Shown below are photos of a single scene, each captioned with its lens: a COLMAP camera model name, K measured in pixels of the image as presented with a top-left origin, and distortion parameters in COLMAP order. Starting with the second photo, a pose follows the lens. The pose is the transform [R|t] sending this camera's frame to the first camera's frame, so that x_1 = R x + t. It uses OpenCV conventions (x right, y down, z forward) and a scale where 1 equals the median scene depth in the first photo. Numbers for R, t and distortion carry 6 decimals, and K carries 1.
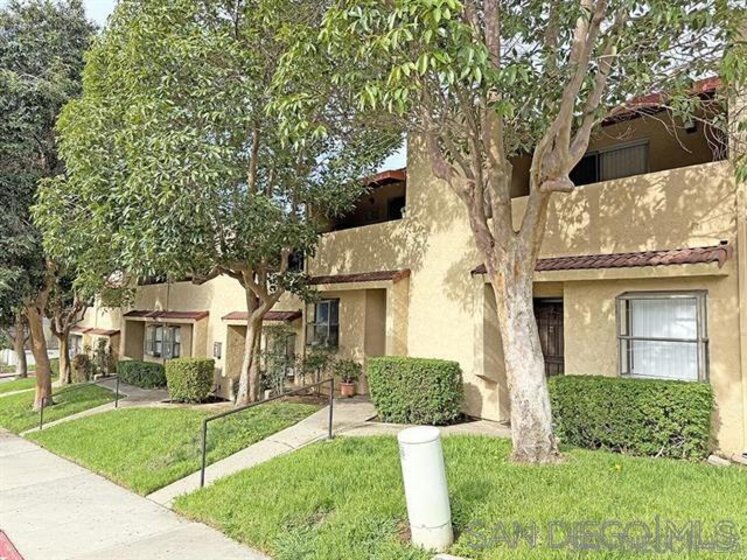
lens RADIAL K [[517.5, 0, 373.5], [0, 517.5, 280.0], [0, 0, 1]] dist [0.027153, -0.002403]
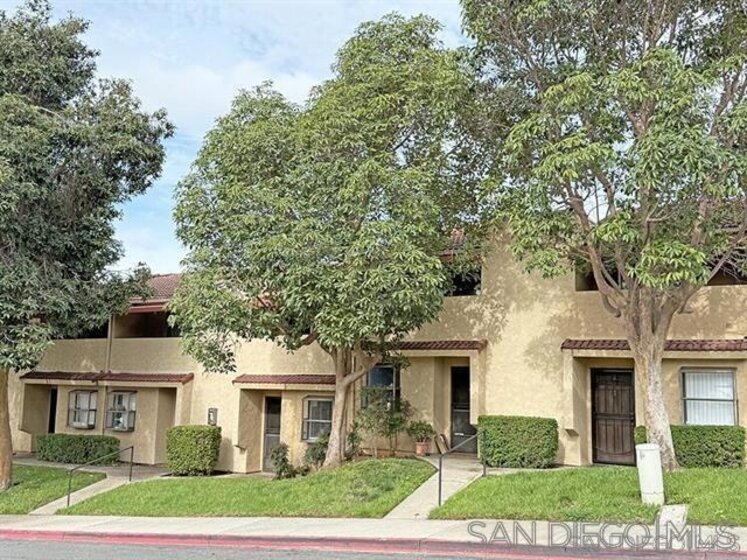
lens RADIAL K [[767.1, 0, 373.5], [0, 767.1, 280.0], [0, 0, 1]] dist [0.059417, -0.034409]
pose [[0.960823, 0.042219, 0.273927, -0.682189], [-0.026578, 0.997811, -0.060562, -0.047525], [-0.275884, 0.050909, 0.959842, -0.608815]]
